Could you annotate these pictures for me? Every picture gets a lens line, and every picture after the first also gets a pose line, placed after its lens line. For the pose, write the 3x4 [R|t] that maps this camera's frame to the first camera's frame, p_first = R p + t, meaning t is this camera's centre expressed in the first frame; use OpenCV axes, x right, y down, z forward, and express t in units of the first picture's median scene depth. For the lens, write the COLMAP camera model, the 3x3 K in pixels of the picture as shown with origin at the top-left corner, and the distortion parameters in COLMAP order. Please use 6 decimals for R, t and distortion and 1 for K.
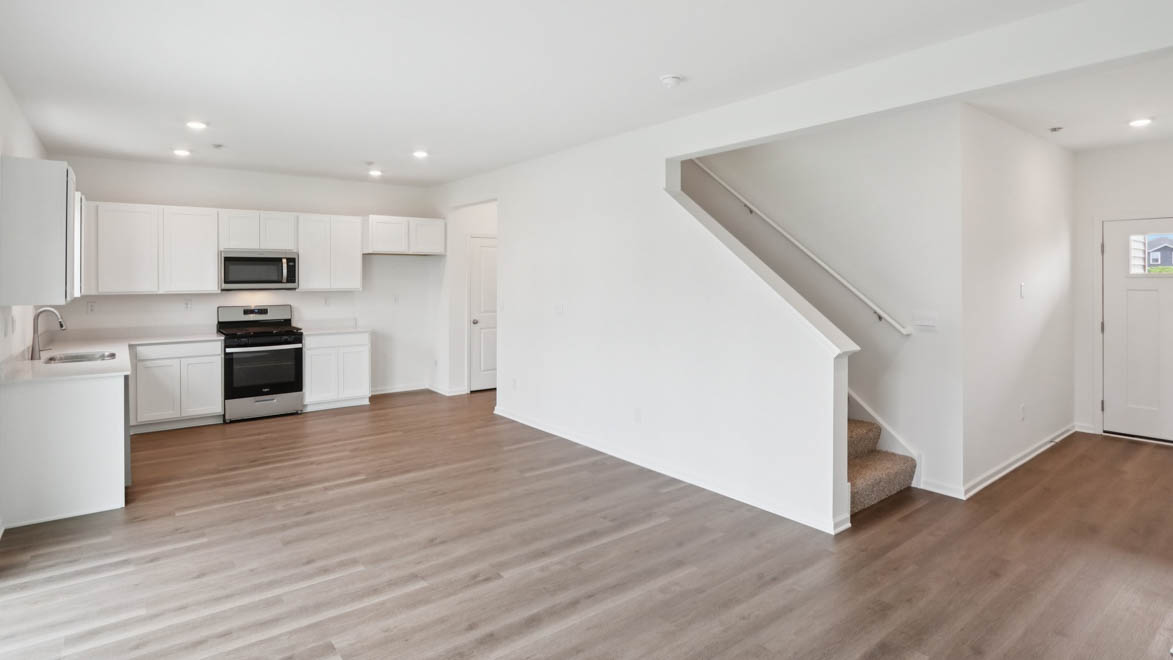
lens RADIAL K [[590.8, 0, 587.4], [0, 590.8, 277.7], [0, 0, 1]] dist [-0.018245, 0.000006]
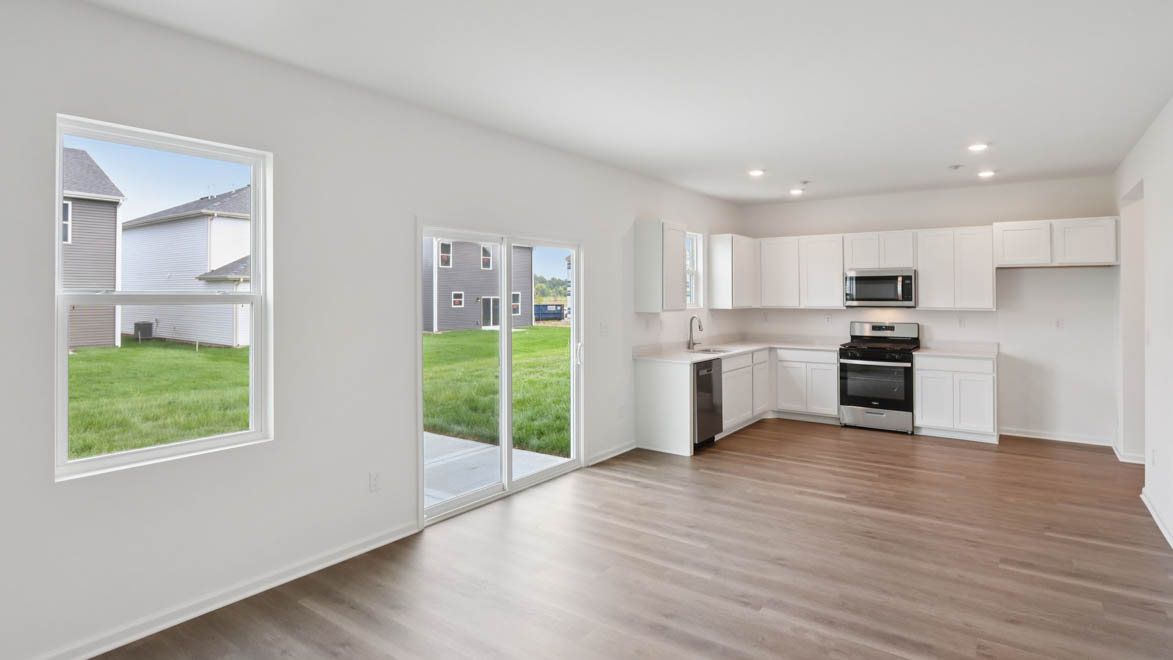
lens RADIAL K [[606.5, 0, 605.1], [0, 606.5, 292.3], [0, 0, 1]] dist [-0.000493, -0.000271]
pose [[0.292365, -0.003022, -0.956302, 0.353043], [-0.001691, 0.999992, -0.003677, -0.001155], [0.956305, 0.002692, 0.292357, 0.230395]]
